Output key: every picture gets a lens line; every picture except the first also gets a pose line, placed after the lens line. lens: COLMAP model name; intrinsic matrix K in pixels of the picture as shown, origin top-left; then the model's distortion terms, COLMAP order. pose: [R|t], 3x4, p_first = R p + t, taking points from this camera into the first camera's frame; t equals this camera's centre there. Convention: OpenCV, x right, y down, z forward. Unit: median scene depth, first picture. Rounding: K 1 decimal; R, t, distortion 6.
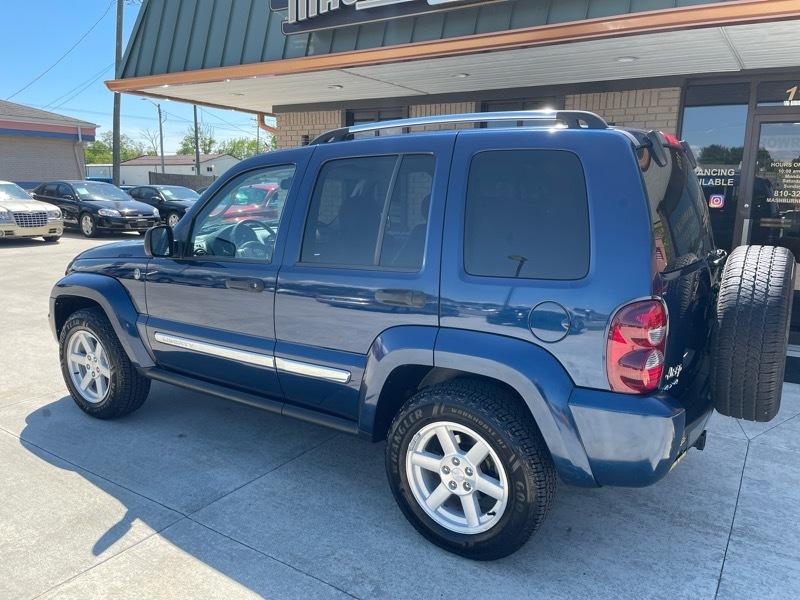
lens RADIAL K [[608.3, 0, 410.3], [0, 608.3, 289.3], [0, 0, 1]] dist [0.071335, -0.095830]
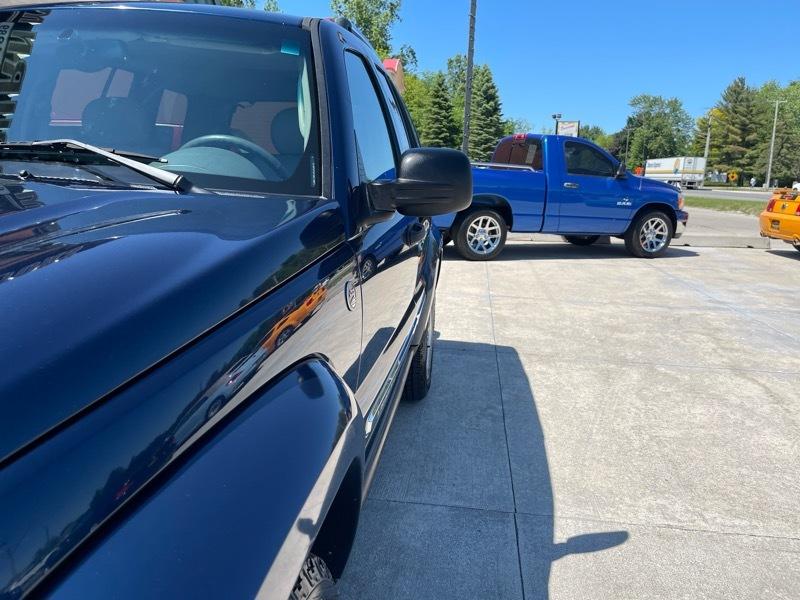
lens RADIAL K [[608.3, 0, 400.3], [0, 608.3, 307.7], [0, 0, 1]] dist [0.071335, -0.095830]
pose [[-0.433316, -0.223085, 0.873196, -0.601459], [0.115951, 0.947028, 0.299487, -0.091939], [-0.893752, 0.231021, -0.384496, 0.881168]]
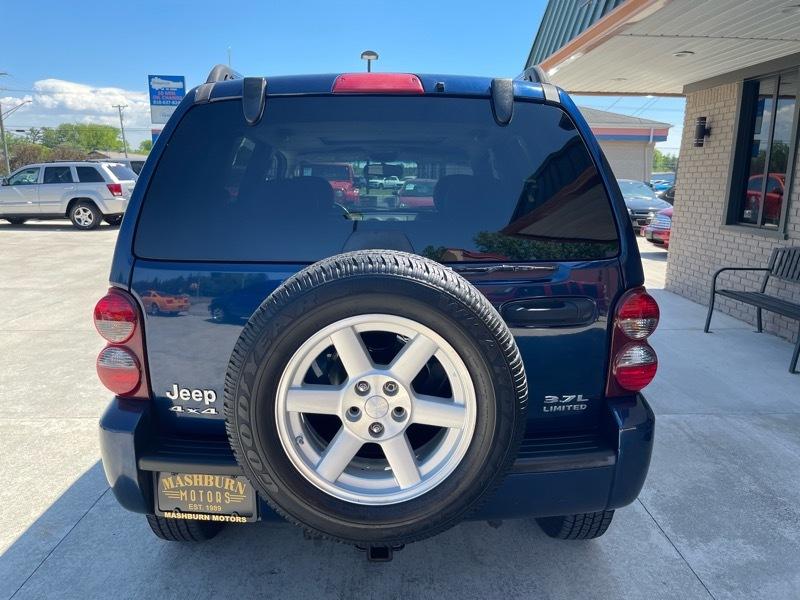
lens RADIAL K [[608.3, 0, 399.6], [0, 608.3, 298.0], [0, 0, 1]] dist [0.071335, -0.095830]
pose [[0.557396, 0.152934, -0.816040, 0.604015], [-0.143885, 0.985809, 0.086470, -0.045044], [0.817684, 0.069218, 0.571491, 0.396089]]
